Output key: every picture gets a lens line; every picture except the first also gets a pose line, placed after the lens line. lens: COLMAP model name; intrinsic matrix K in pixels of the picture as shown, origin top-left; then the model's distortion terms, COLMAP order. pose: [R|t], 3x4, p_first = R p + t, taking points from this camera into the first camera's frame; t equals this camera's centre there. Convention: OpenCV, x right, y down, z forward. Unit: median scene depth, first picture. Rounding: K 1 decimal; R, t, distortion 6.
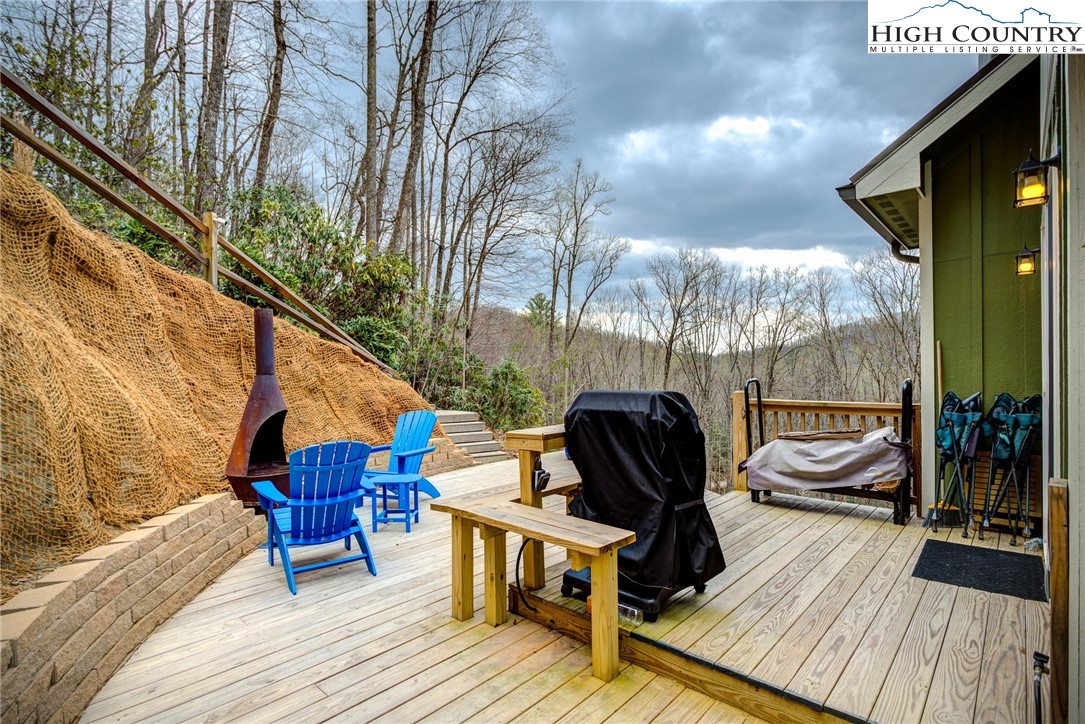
lens RADIAL K [[528.7, 0, 533.8], [0, 528.7, 369.6], [0, 0, 1]] dist [0.006050, 0.001522]
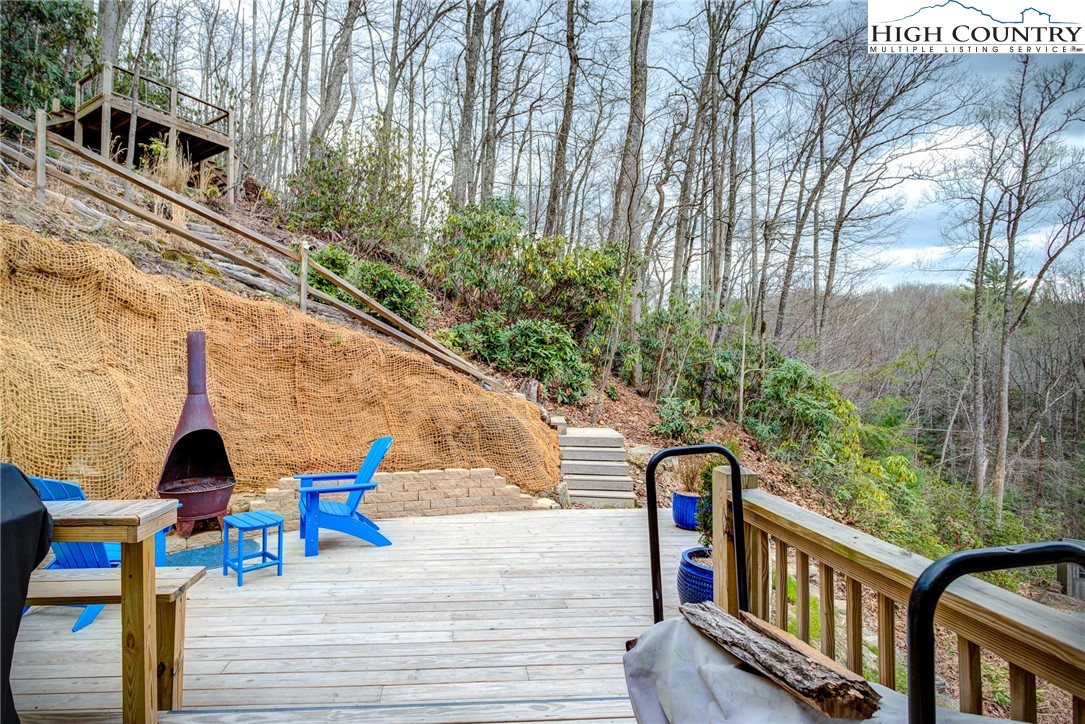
lens RADIAL K [[528.7, 0, 478.6], [0, 528.7, 356.0], [0, 0, 1]] dist [0.006050, 0.001522]
pose [[0.723803, 0.000565, -0.690007, 0.142512], [-0.009172, 0.999919, -0.008803, -0.014840], [0.689946, 0.012701, 0.723749, 0.144822]]
